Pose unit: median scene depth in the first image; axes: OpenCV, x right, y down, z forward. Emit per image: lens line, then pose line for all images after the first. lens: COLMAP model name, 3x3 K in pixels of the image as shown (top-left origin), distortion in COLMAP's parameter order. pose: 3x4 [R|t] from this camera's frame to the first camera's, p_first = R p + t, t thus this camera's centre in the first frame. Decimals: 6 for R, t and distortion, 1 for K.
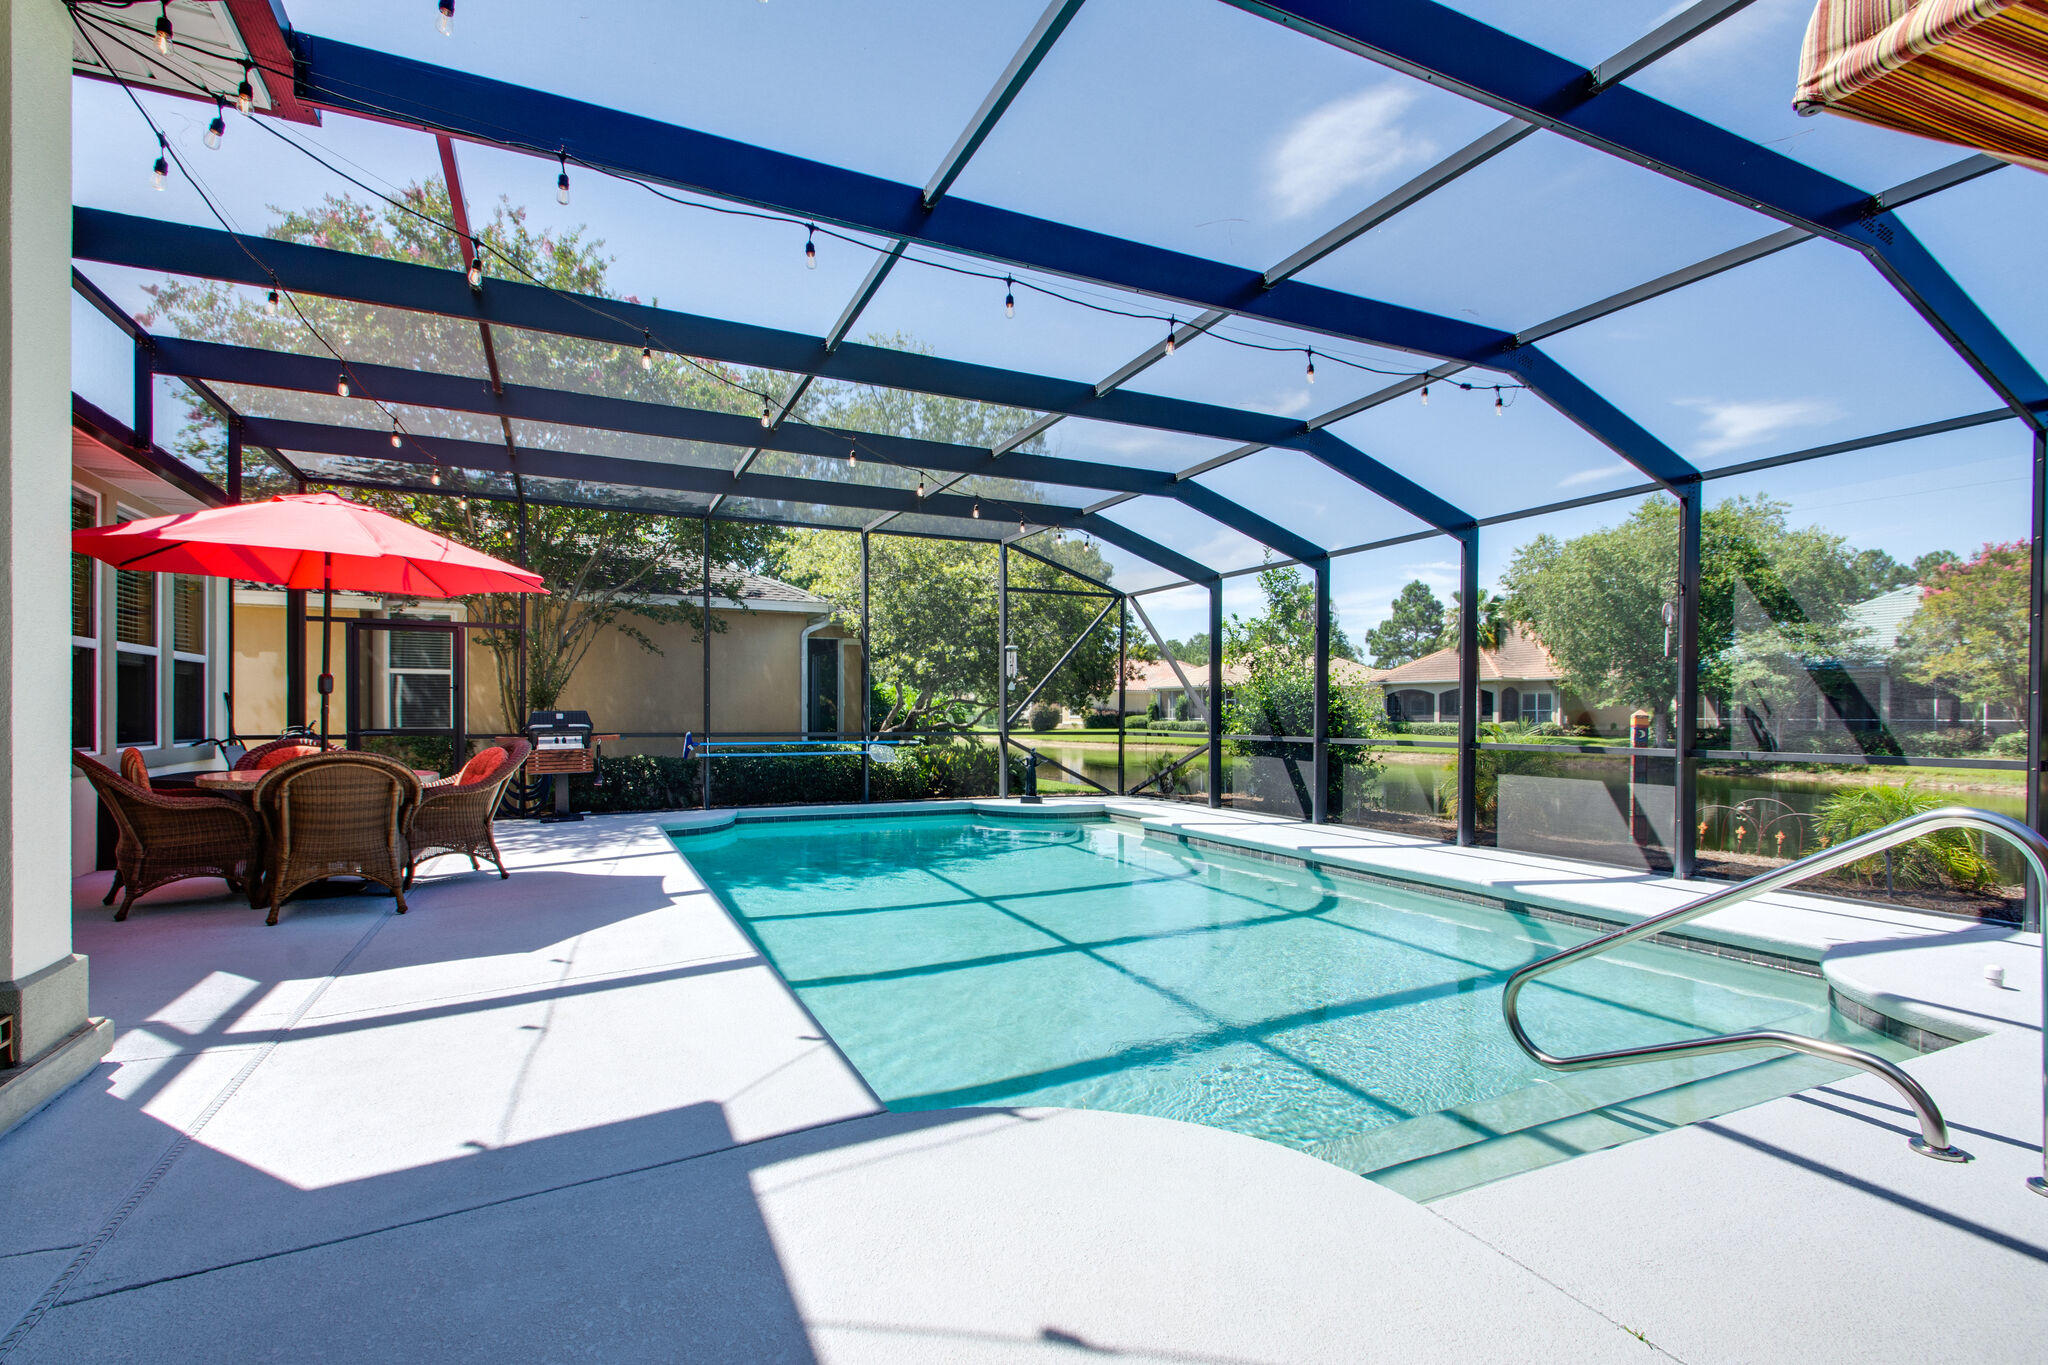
lens RADIAL K [[940.3, 0, 987.3], [0, 940.3, 730.1], [0, 0, 1]] dist [0.010018, -0.000314]
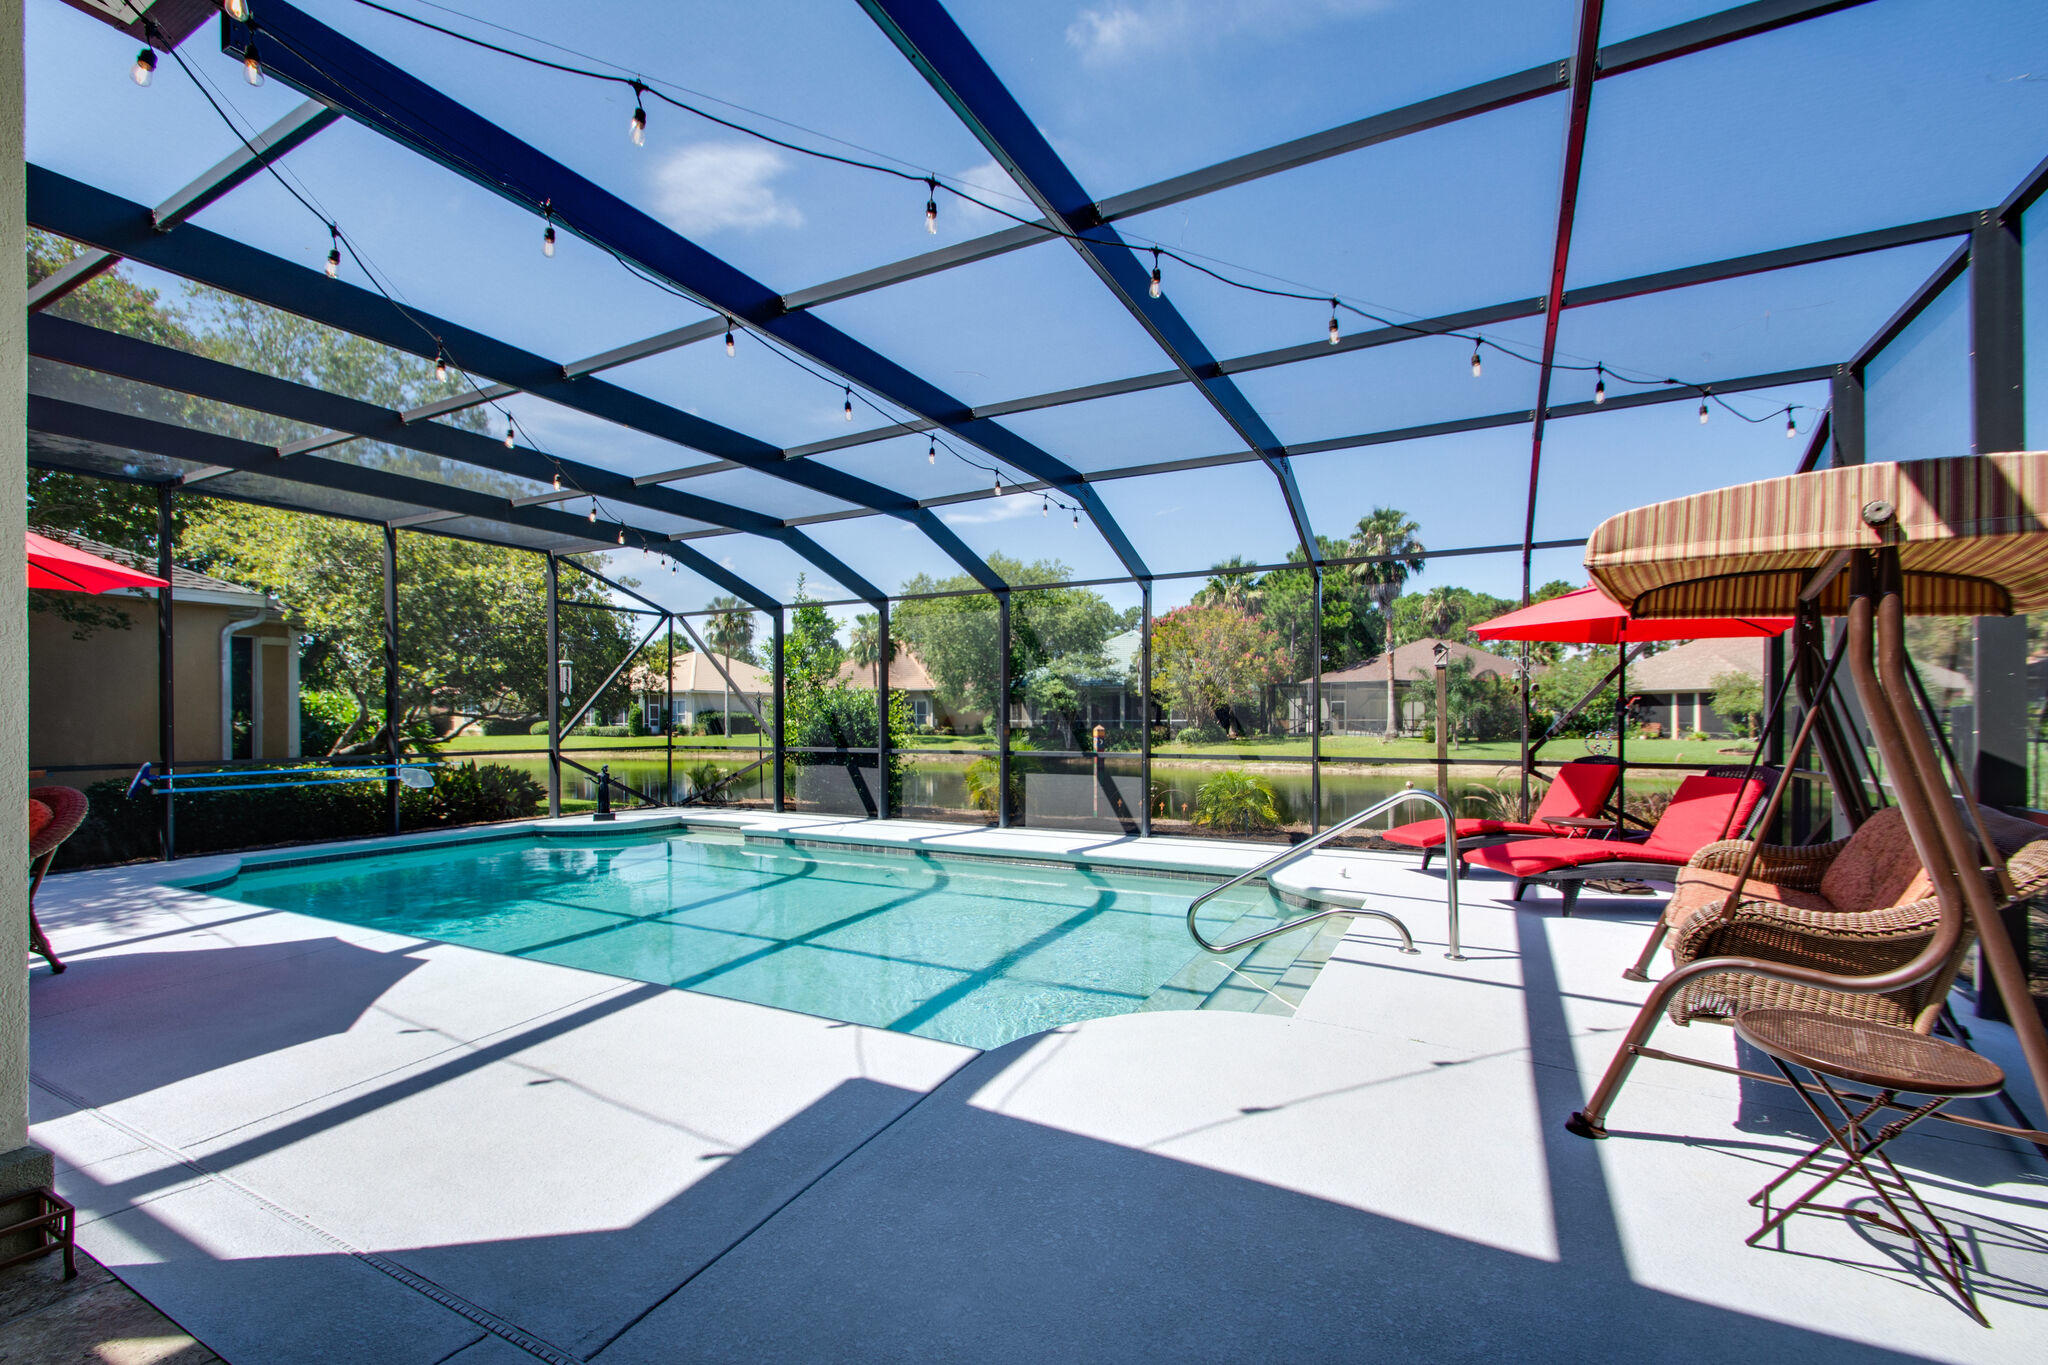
lens RADIAL K [[900.2, 0, 995.6], [0, 900.2, 726.7], [0, 0, 1]] dist [0.002063, -0.000481]
pose [[0.801878, -0.012765, 0.597351, -0.226615], [0.016522, 0.999863, -0.000811, -0.017036], [-0.597259, 0.010520, 0.801979, -0.017157]]
